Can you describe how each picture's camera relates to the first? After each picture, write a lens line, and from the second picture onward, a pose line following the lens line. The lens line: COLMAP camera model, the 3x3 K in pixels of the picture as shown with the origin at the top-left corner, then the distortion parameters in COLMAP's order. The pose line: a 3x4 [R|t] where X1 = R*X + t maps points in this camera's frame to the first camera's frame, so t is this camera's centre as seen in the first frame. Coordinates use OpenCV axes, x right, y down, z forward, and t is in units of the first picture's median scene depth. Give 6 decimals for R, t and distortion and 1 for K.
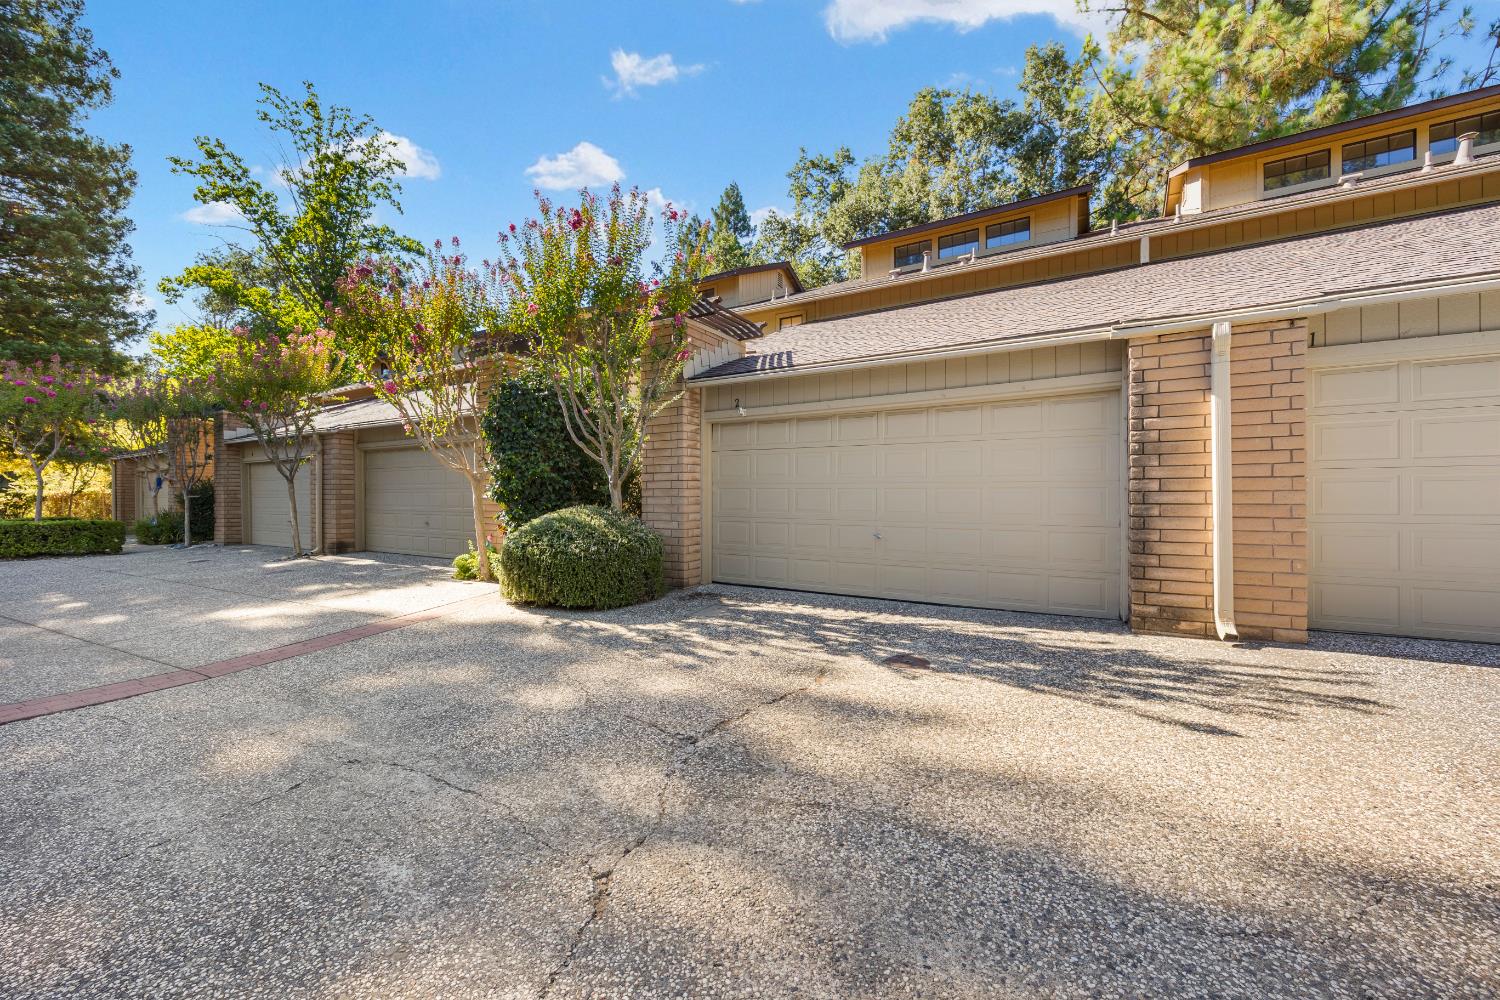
lens RADIAL K [[580.8, 0, 758.1], [0, 580.8, 494.5], [0, 0, 1]] dist [-0.004268, 0.001121]
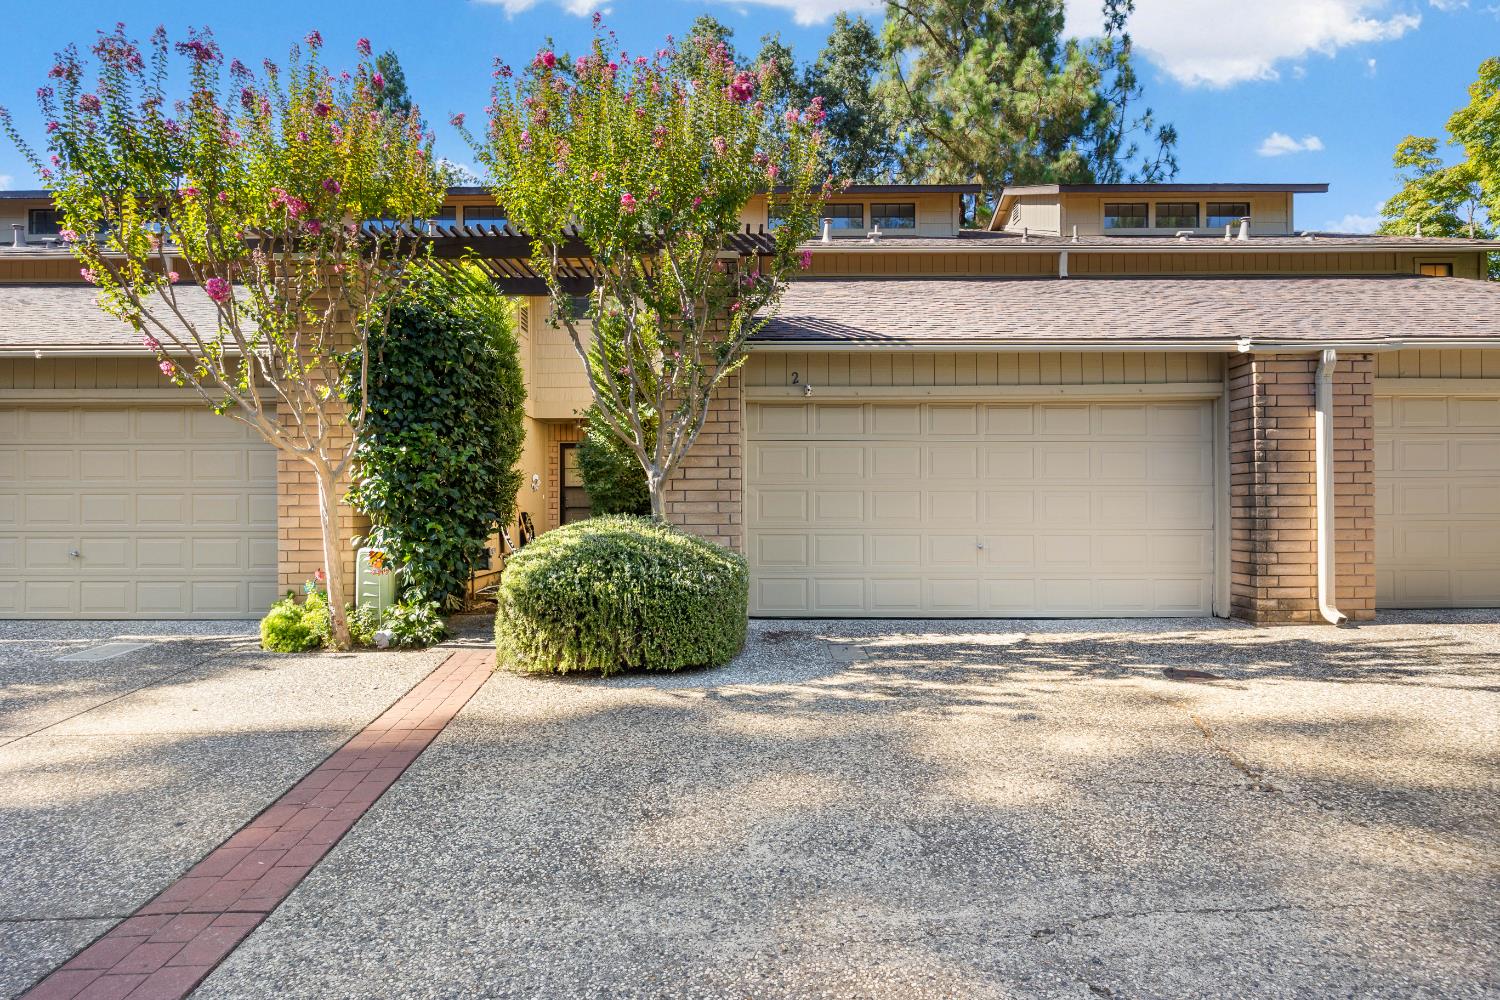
lens RADIAL K [[727.2, 0, 751.0], [0, 727.2, 502.8], [0, 0, 1]] dist [-0.006771, -0.000288]
pose [[0.856251, 0.000833, 0.516559, -0.875714], [0.000766, 0.999996, -0.002883, 0.011918], [-0.516559, 0.002864, 0.856247, 0.335471]]
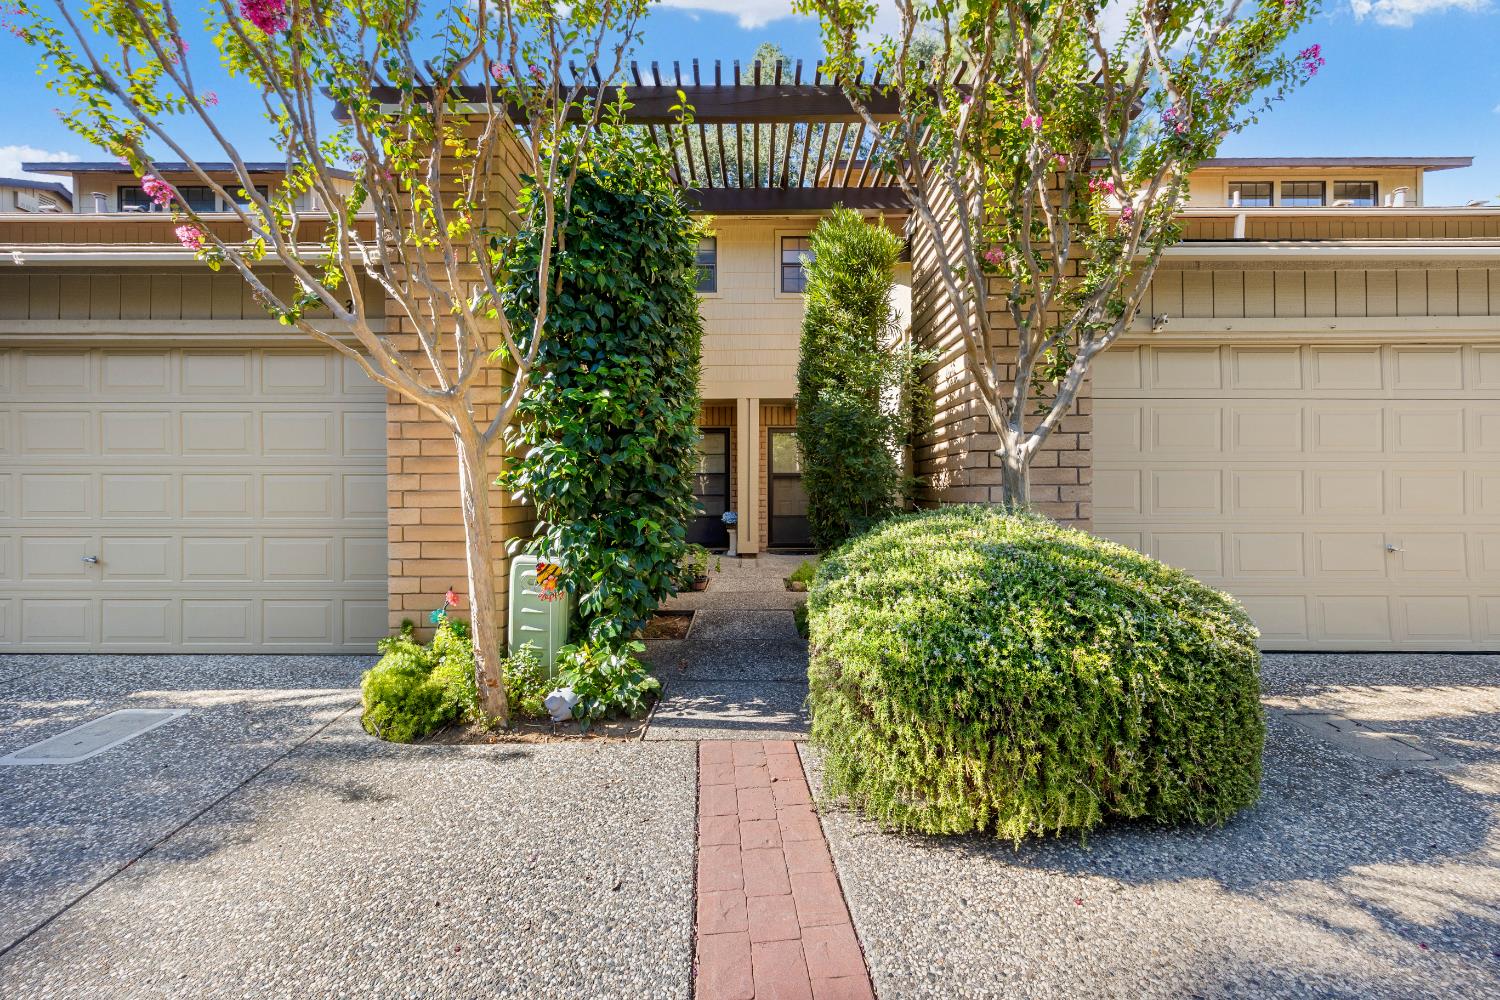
lens RADIAL K [[580.8, 0, 751.8], [0, 580.8, 491.7], [0, 0, 1]] dist [-0.004268, 0.001121]
pose [[0.855324, 0.000706, 0.518093, -0.919093], [0.000278, 0.999998, -0.001821, 0.015637], [-0.518094, 0.001702, 0.855322, 1.108316]]
